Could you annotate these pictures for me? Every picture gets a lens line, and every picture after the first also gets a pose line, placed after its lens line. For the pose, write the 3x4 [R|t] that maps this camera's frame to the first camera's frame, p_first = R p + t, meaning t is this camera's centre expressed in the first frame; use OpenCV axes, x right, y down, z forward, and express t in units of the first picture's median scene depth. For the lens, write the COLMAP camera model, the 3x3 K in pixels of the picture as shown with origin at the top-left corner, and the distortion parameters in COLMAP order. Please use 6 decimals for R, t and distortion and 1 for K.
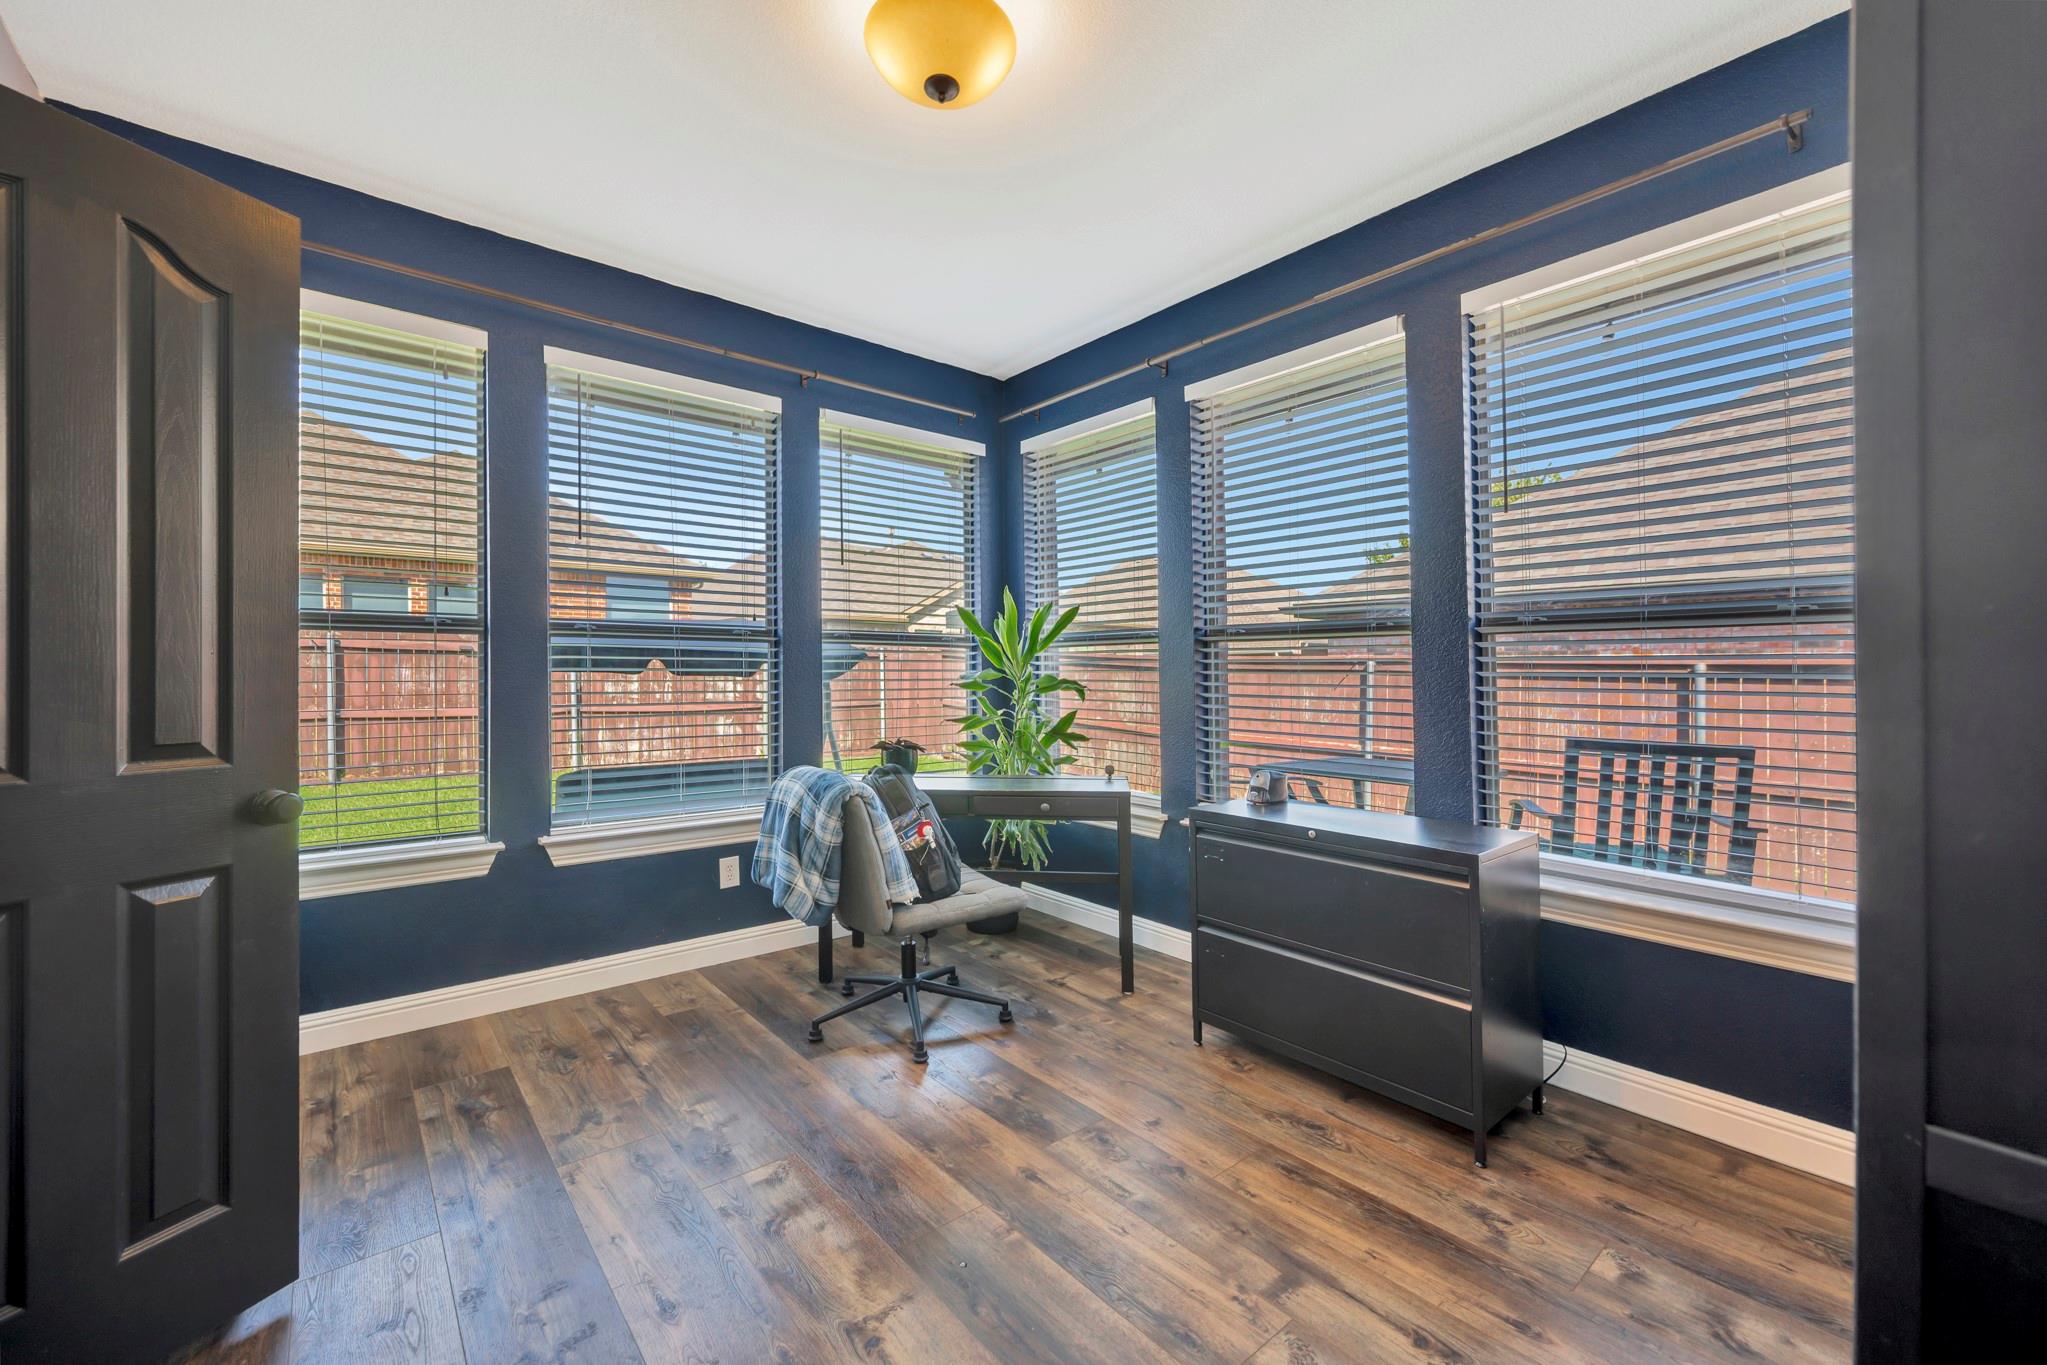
lens RADIAL K [[827.2, 0, 1015.0], [0, 827.2, 679.2], [0, 0, 1]] dist [0.001366, -0.000018]
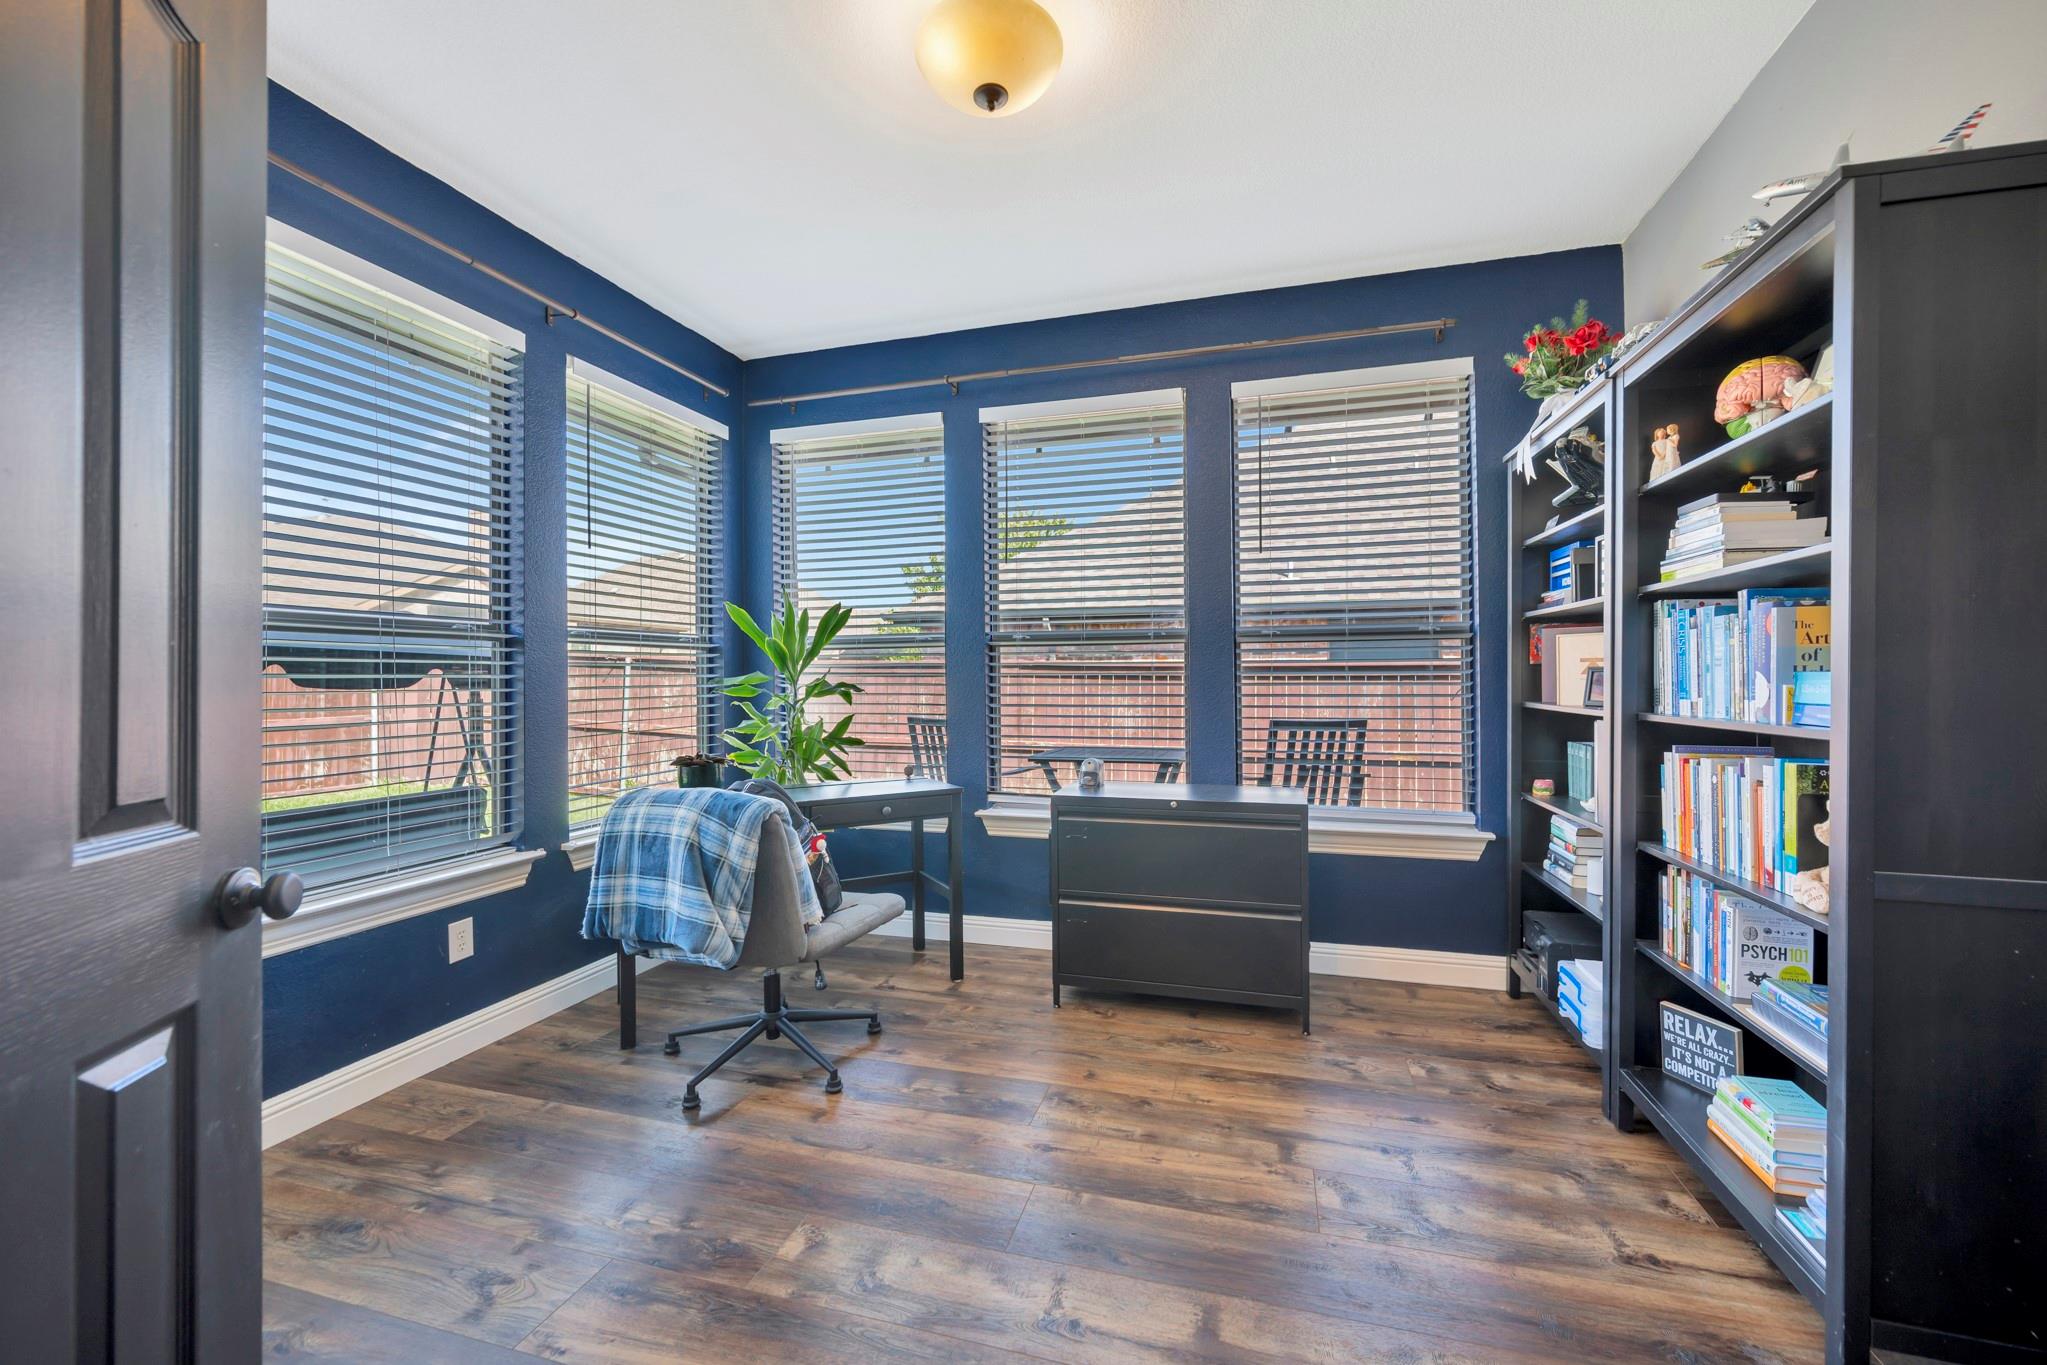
lens RADIAL K [[827.2, 0, 1015.0], [0, 827.2, 679.2], [0, 0, 1]] dist [0.001366, -0.000018]
pose [[0.832029, -0.011063, 0.554622, -0.442445], [0.014063, 0.999900, -0.001153, 0.000315], [-0.554554, 0.008759, 0.832102, 0.100344]]
